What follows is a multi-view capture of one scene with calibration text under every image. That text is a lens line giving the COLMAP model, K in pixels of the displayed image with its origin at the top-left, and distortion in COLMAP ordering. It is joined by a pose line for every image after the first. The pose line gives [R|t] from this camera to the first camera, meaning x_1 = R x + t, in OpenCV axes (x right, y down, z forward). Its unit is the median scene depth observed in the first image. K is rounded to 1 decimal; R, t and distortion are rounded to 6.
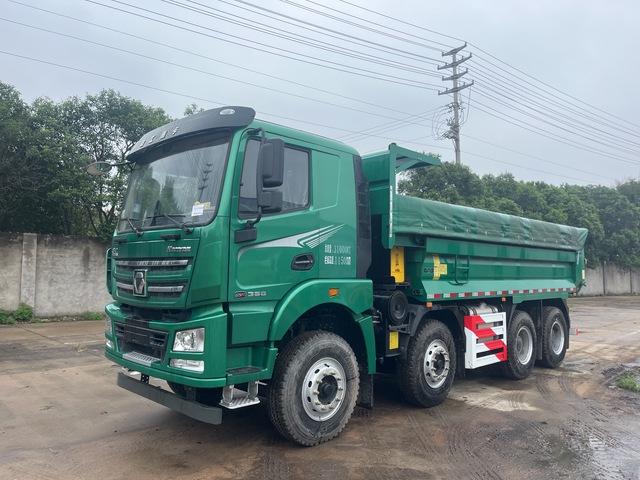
lens RADIAL K [[492.3, 0, 319.5], [0, 492.3, 242.5], [0, 0, 1]] dist [0.011766, -0.032314]
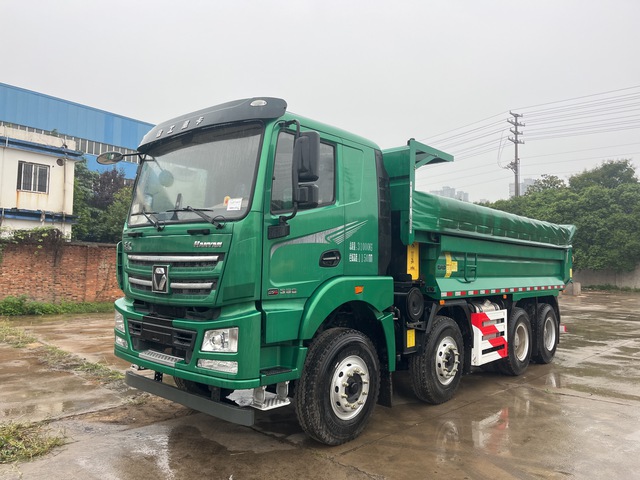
lens RADIAL K [[492.3, 0, 319.5], [0, 492.3, 242.5], [0, 0, 1]] dist [0.011766, -0.032314]
pose [[0.998201, 0.011382, 0.058861, -0.105233], [-0.012059, 0.999865, 0.011147, -0.003289], [-0.058727, -0.011837, 0.998204, 0.024783]]
